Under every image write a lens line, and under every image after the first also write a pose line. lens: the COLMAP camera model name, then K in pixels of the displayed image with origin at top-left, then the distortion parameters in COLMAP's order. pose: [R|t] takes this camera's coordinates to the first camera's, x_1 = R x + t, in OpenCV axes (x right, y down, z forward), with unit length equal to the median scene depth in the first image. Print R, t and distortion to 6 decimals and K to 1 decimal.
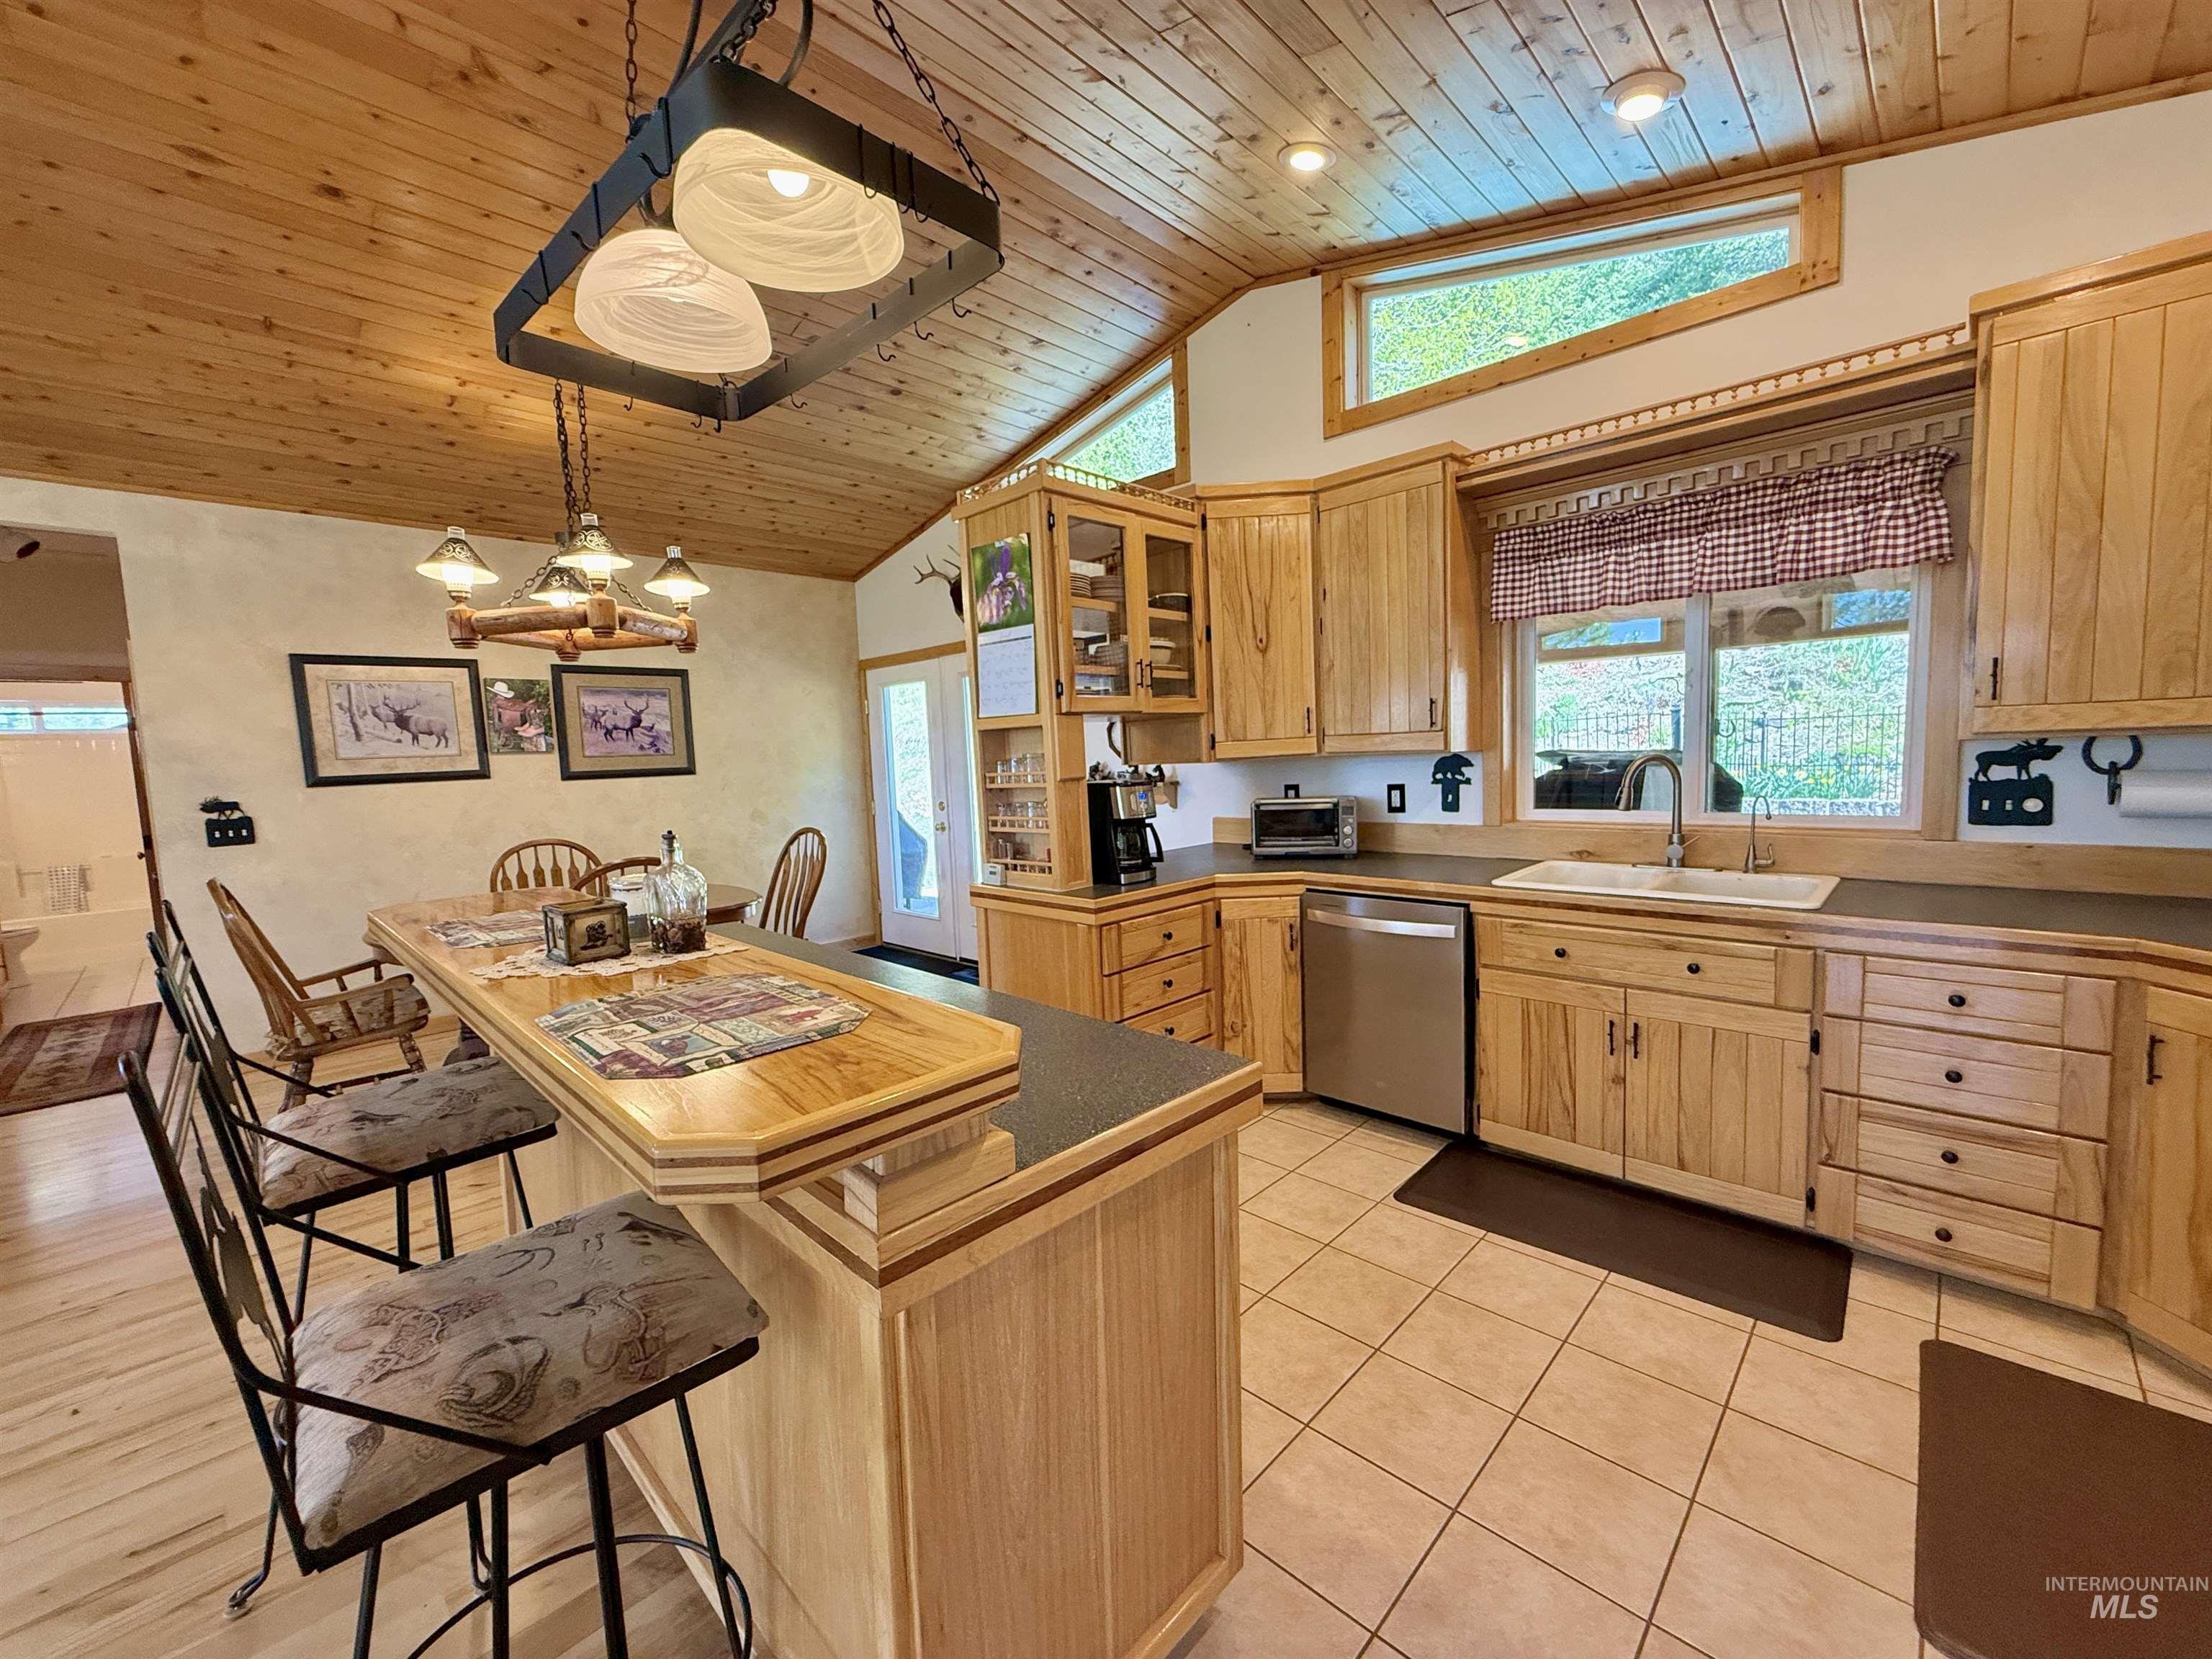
lens RADIAL K [[883.4, 0, 1106.2], [0, 883.4, 831.1], [0, 0, 1]] dist [-0.001621, 0.001215]
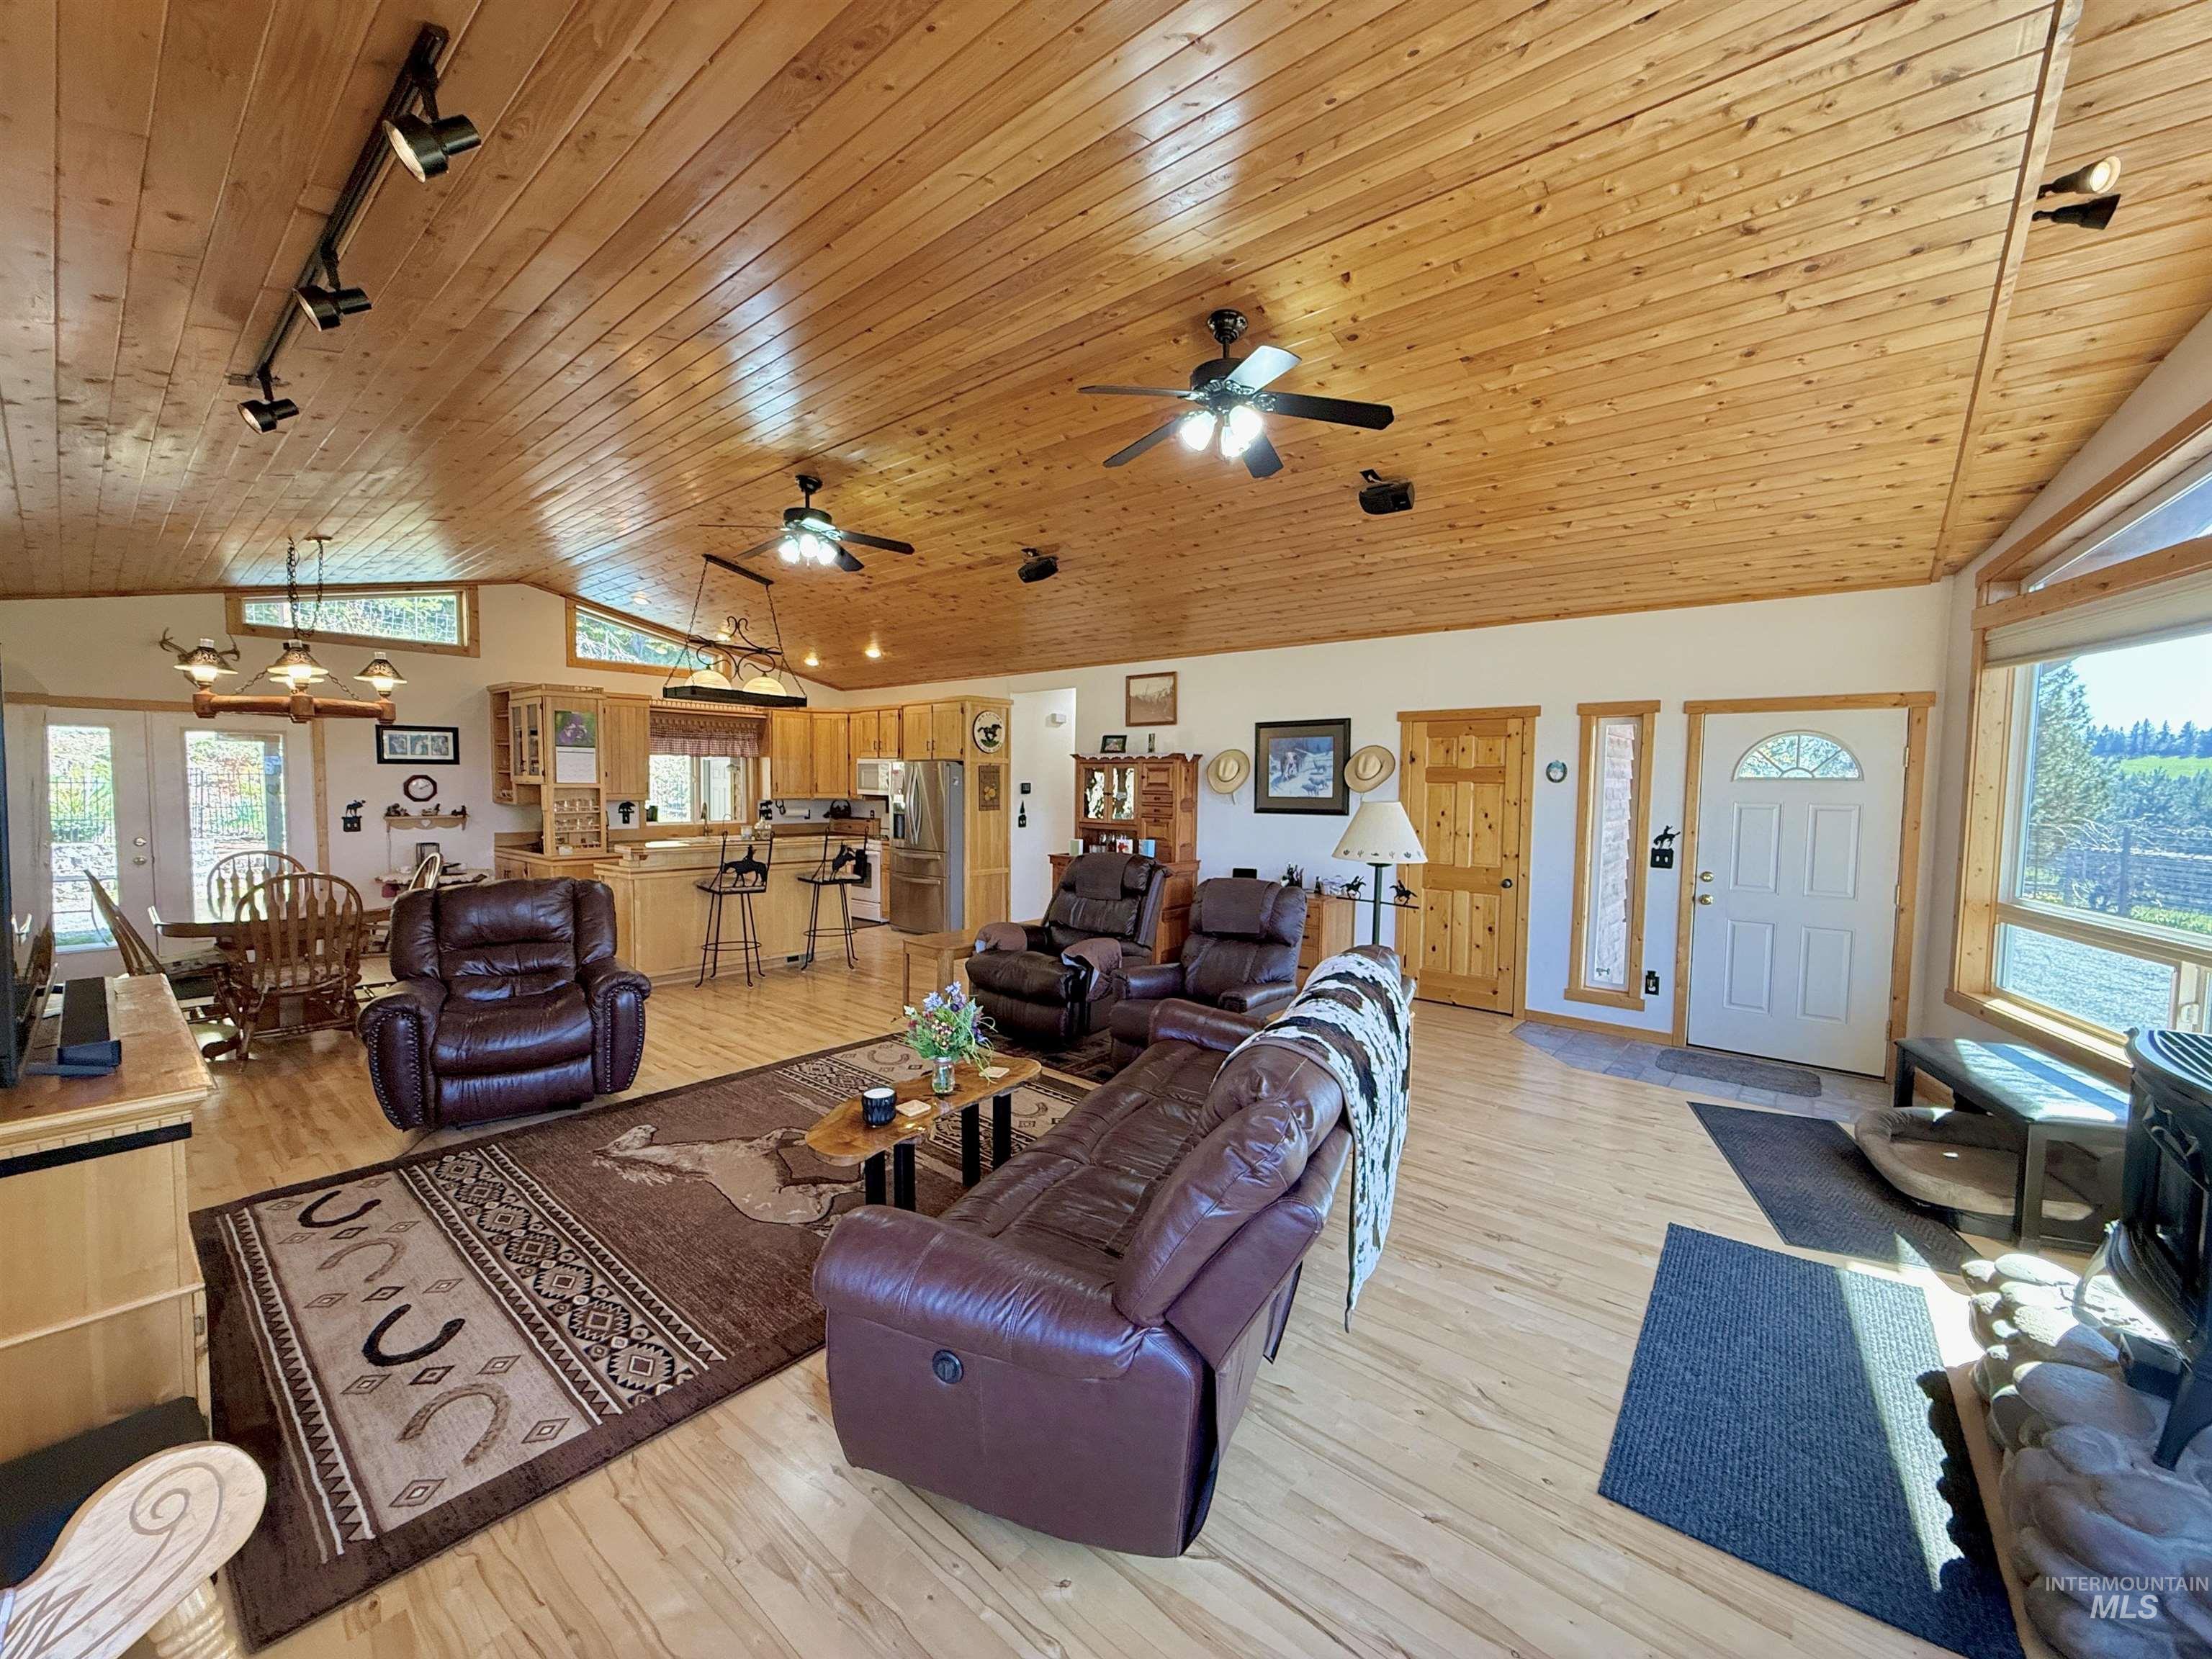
lens RADIAL K [[883.4, 0, 1103.8], [0, 883.4, 831.4], [0, 0, 1]] dist [-0.001621, 0.001215]
pose [[-0.072993, -0.019874, 0.997134, -2.462627], [0.082919, 0.996219, 0.025926, 0.053874], [-0.993880, 0.084573, -0.071069, -0.232006]]
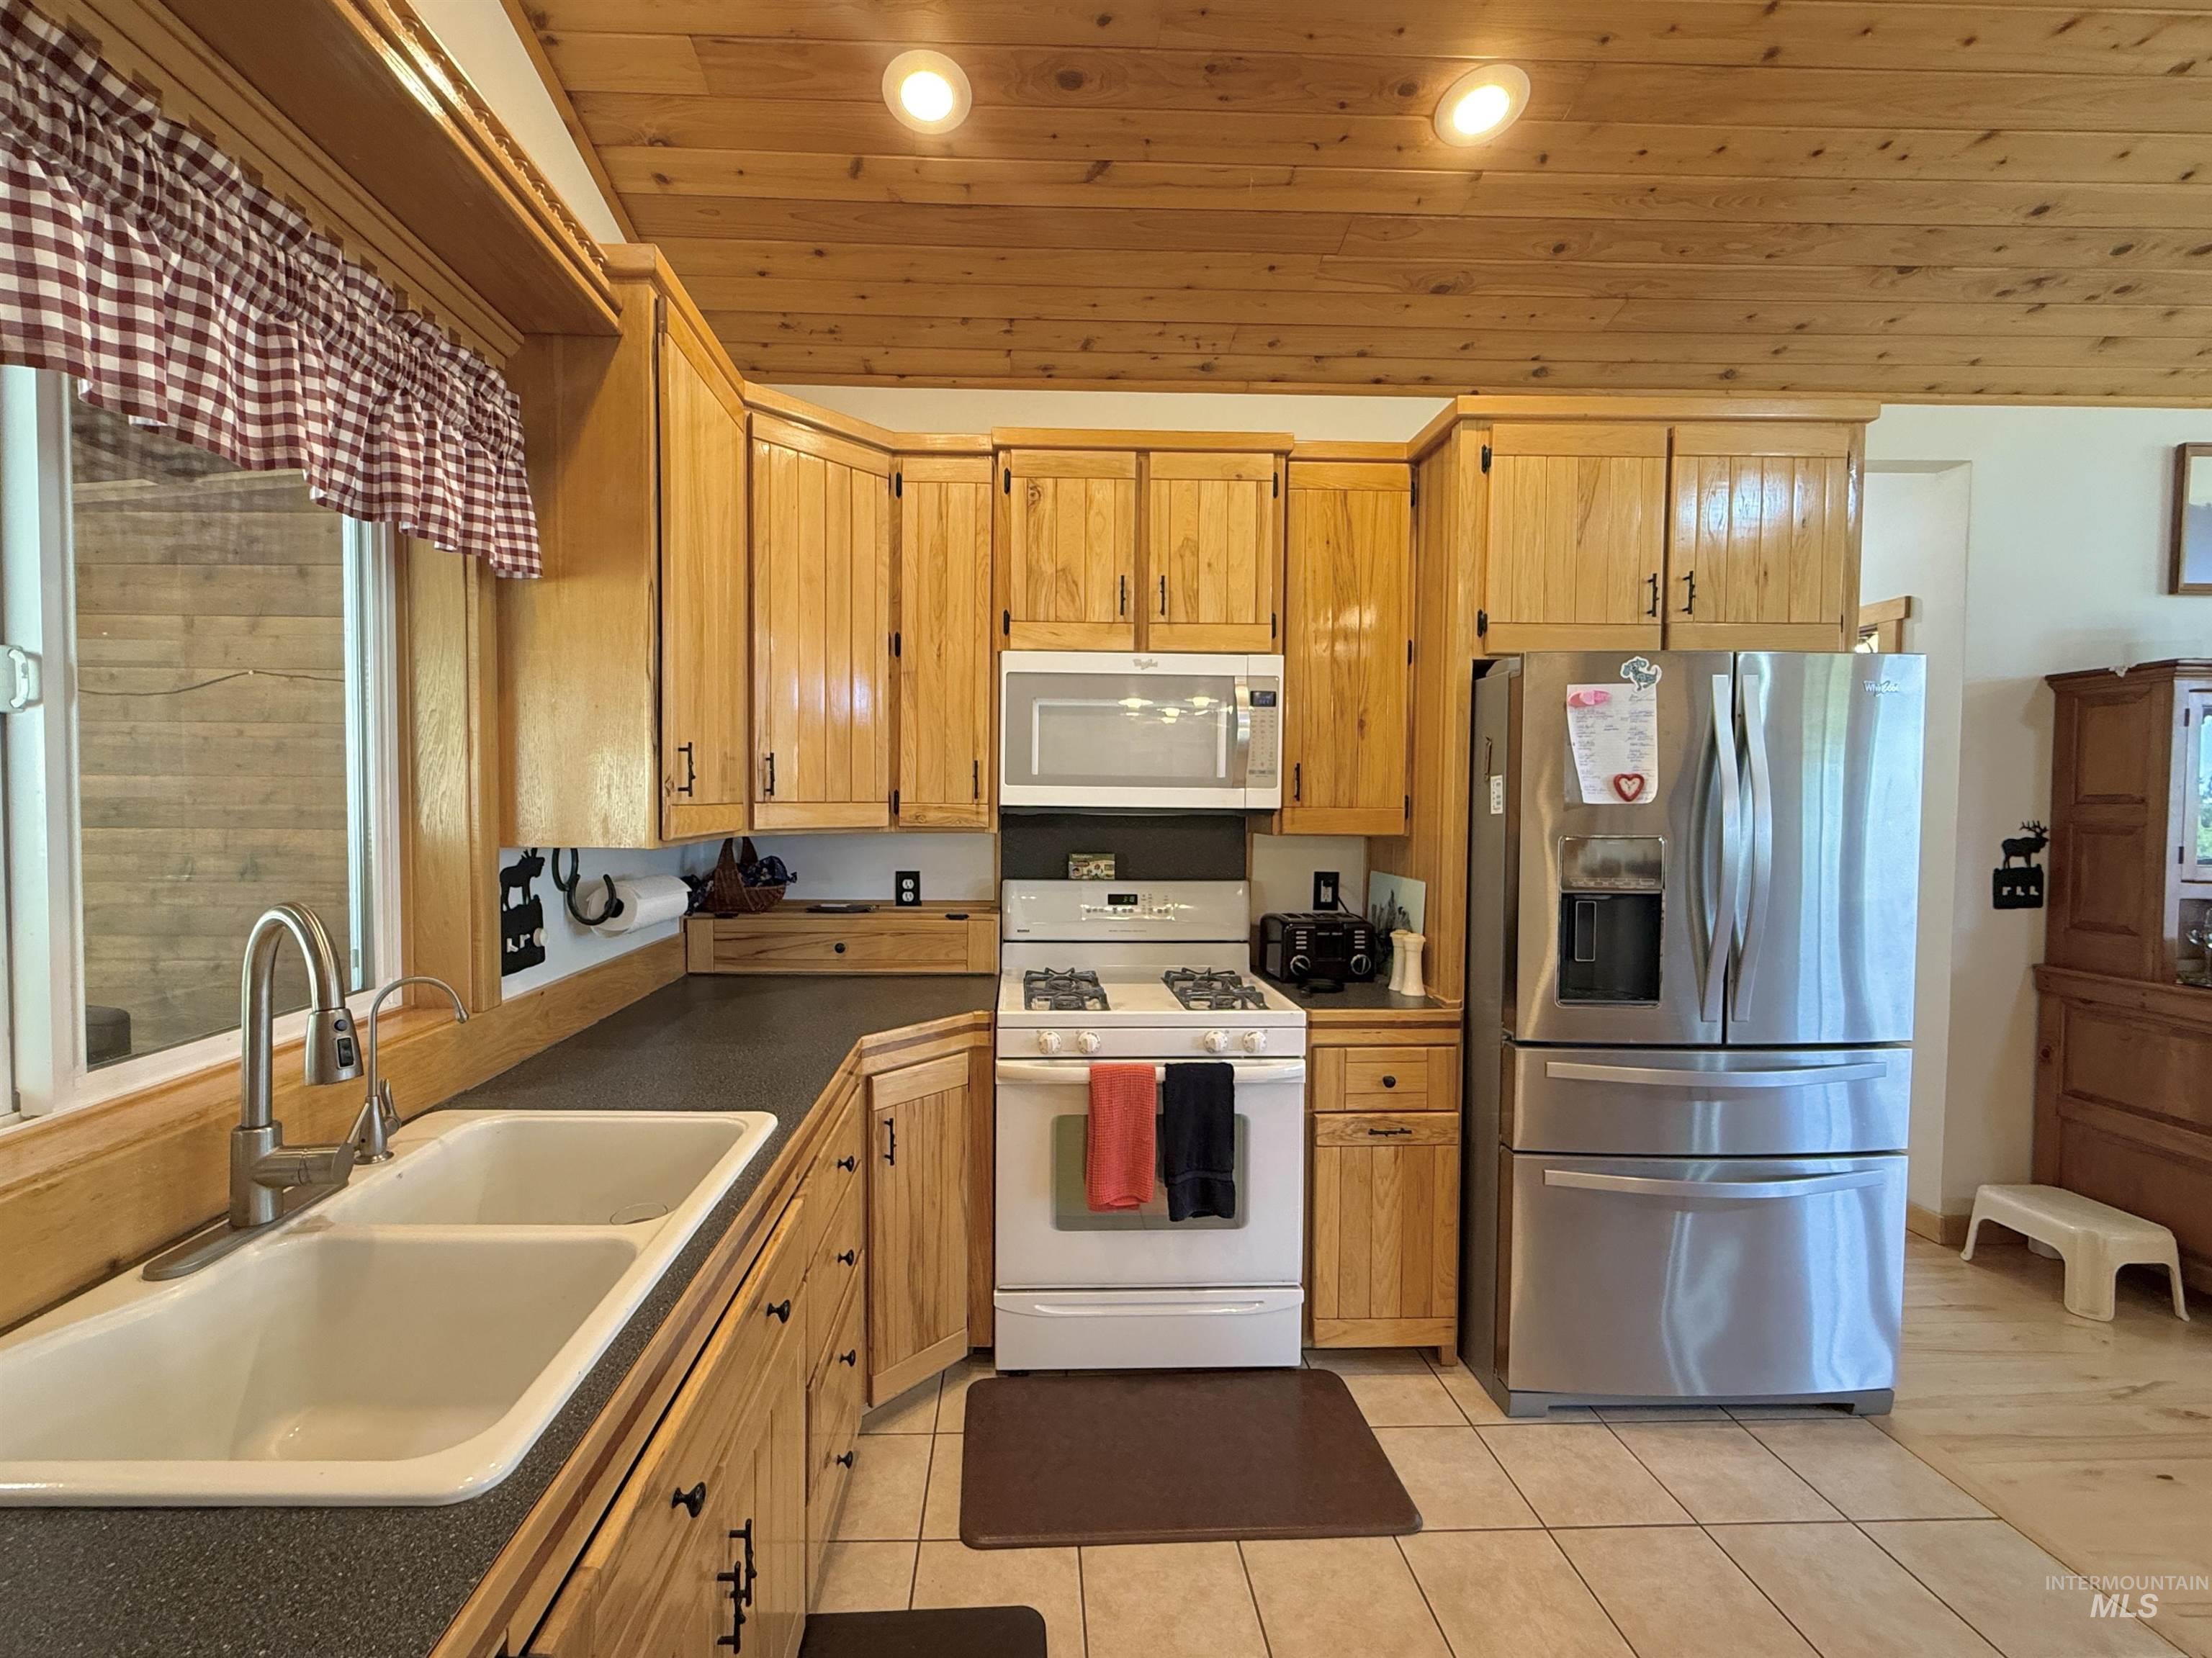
lens RADIAL K [[949.8, 0, 1059.1], [0, 949.8, 830.8], [0, 0, 1]] dist [-0.000977, 0.001634]
pose [[-0.718398, 0.013375, 0.695503, 0.129999], [0.087445, 0.993620, 0.071216, -0.098519], [-0.690114, 0.111980, -0.714985, 0.905793]]
